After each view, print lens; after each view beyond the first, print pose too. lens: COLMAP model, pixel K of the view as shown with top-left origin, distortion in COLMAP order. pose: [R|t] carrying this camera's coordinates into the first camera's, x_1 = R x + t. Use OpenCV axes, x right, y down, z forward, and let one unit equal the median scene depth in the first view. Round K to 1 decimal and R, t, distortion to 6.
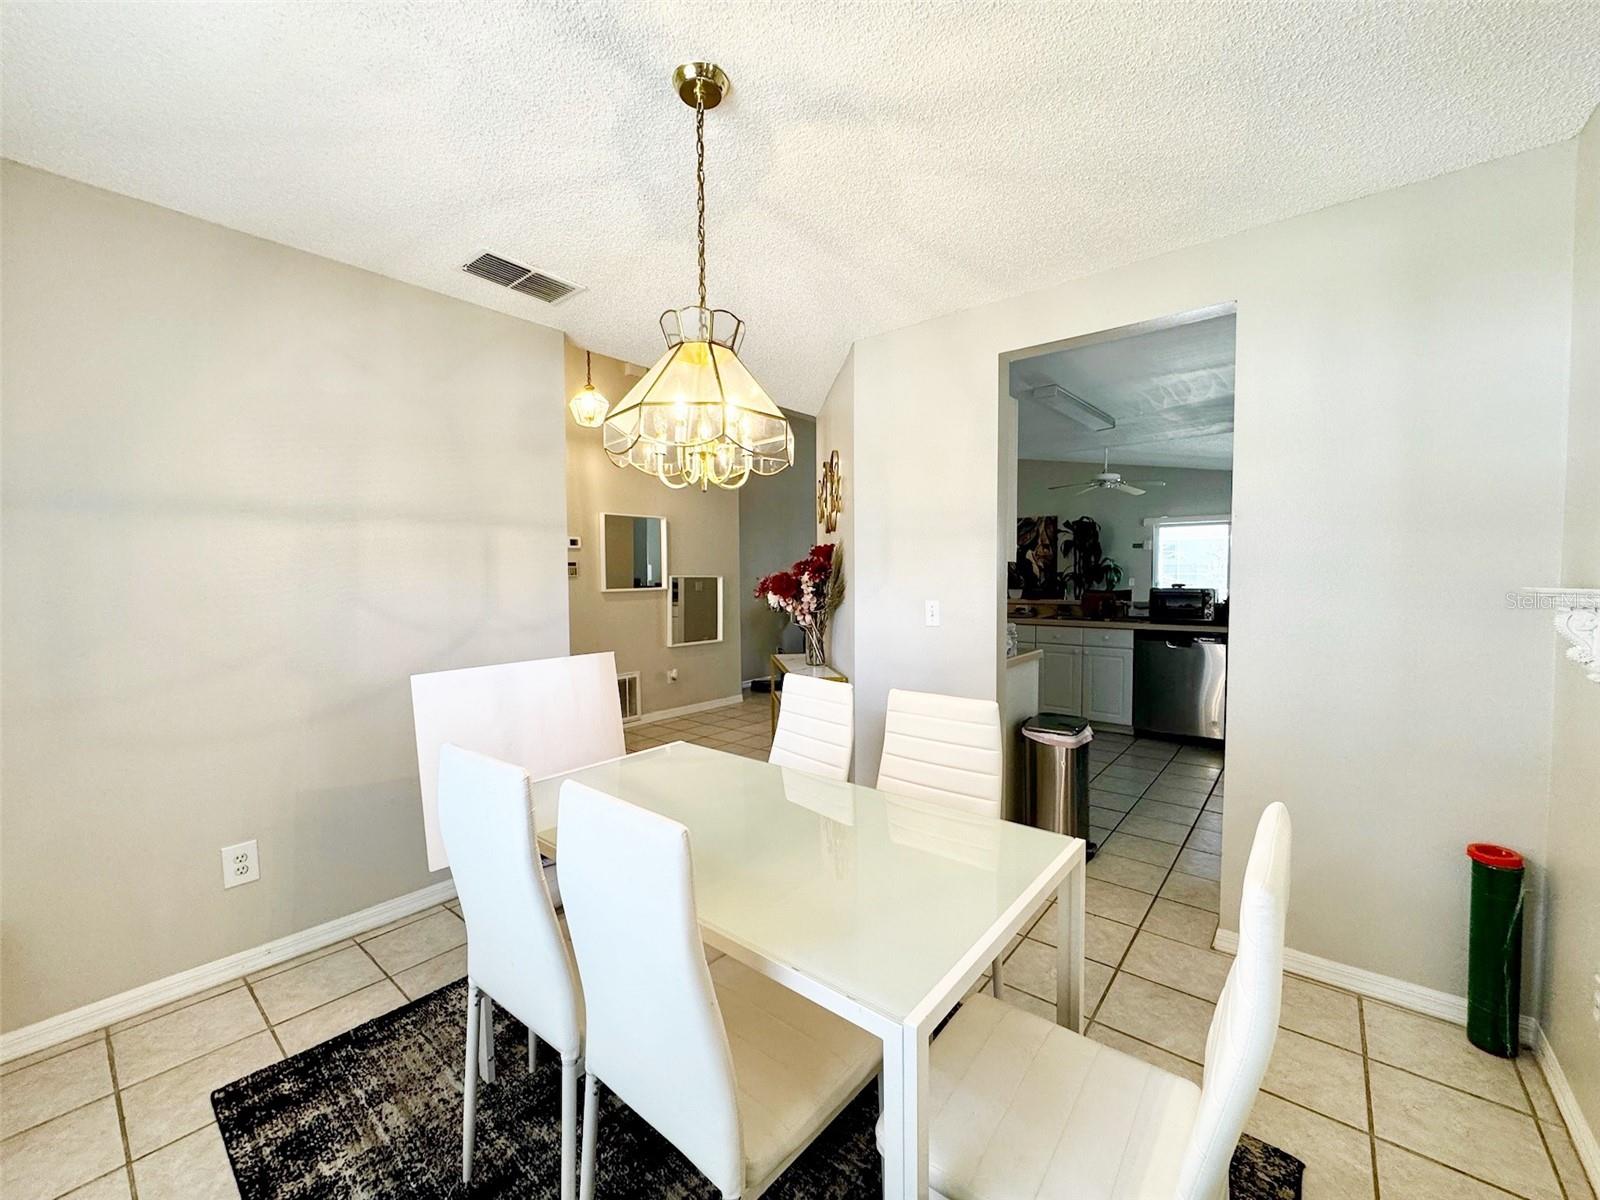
lens RADIAL K [[637.1, 0, 801.0], [0, 637.1, 596.0], [0, 0, 1]] dist [-0.004005, 0.000273]
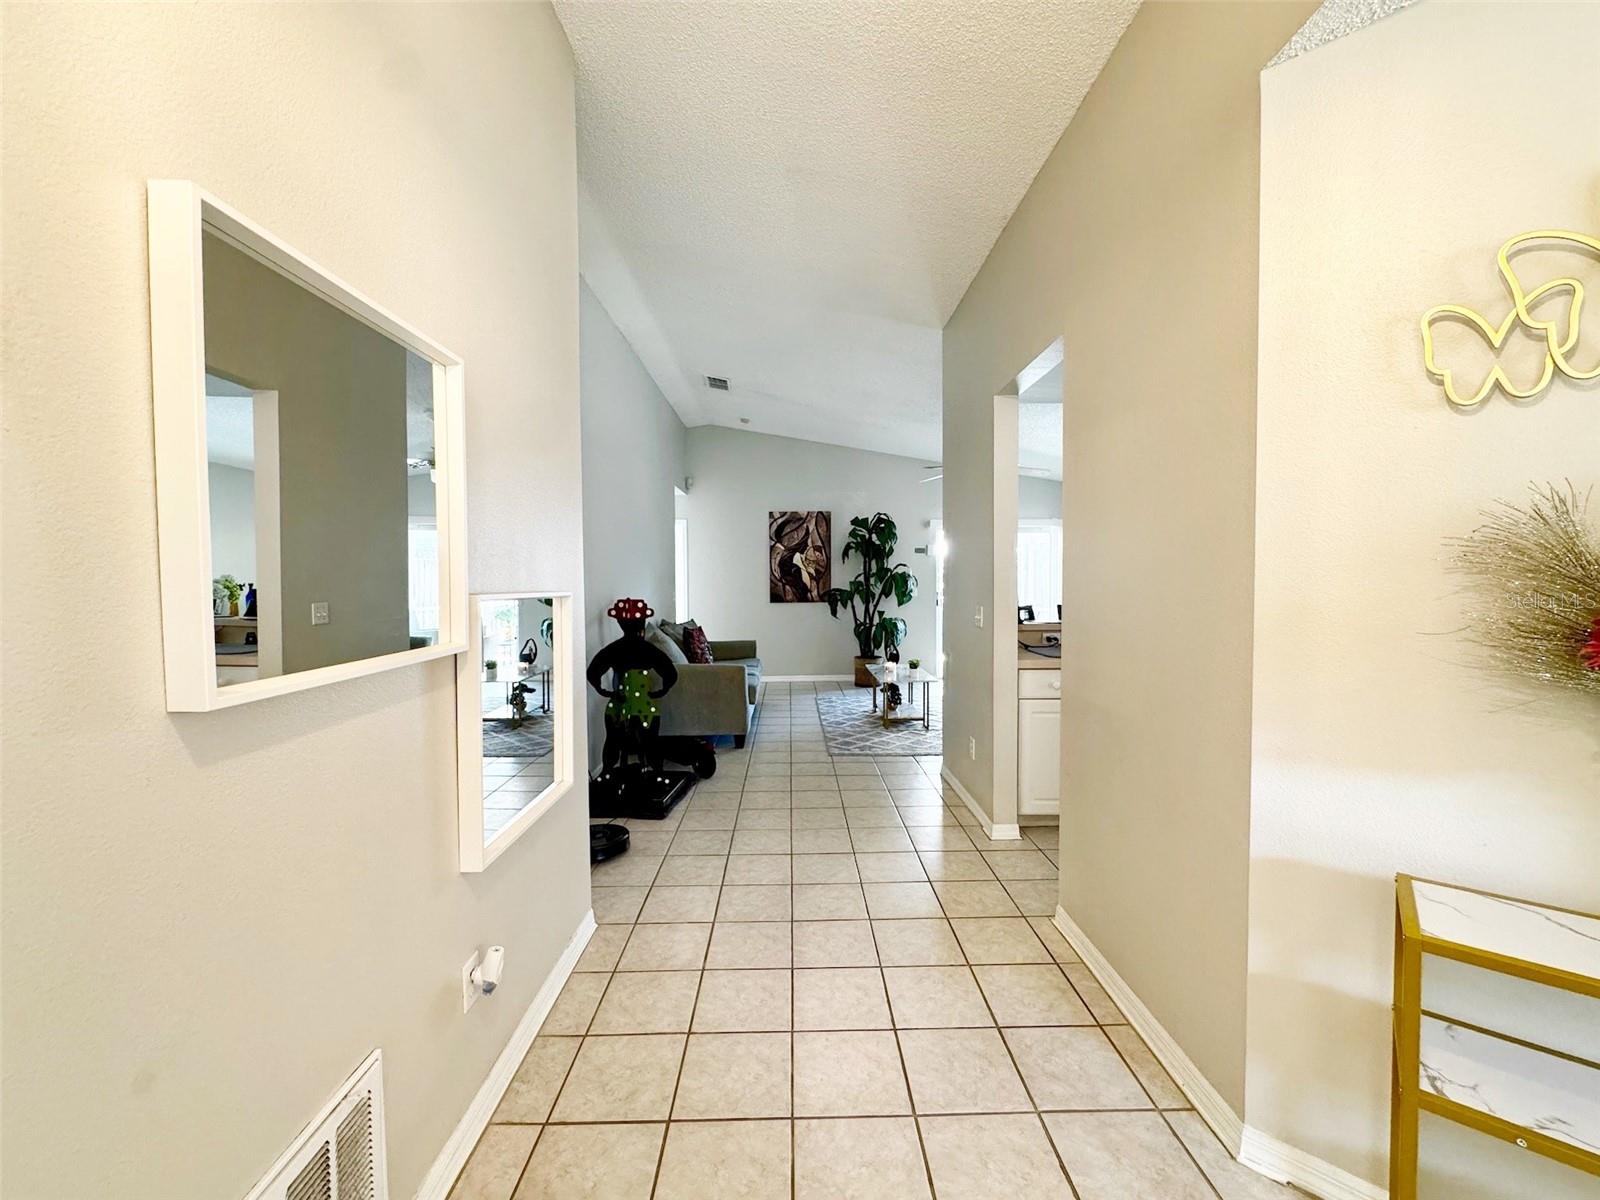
lens RADIAL K [[637.1, 0, 797.5], [0, 637.1, 600.3], [0, 0, 1]] dist [-0.004005, 0.000273]
pose [[0.754122, -0.015969, 0.656540, -0.163089], [0.020235, 0.999795, 0.001075, -0.015566], [-0.656423, 0.012474, 0.754290, 0.429844]]
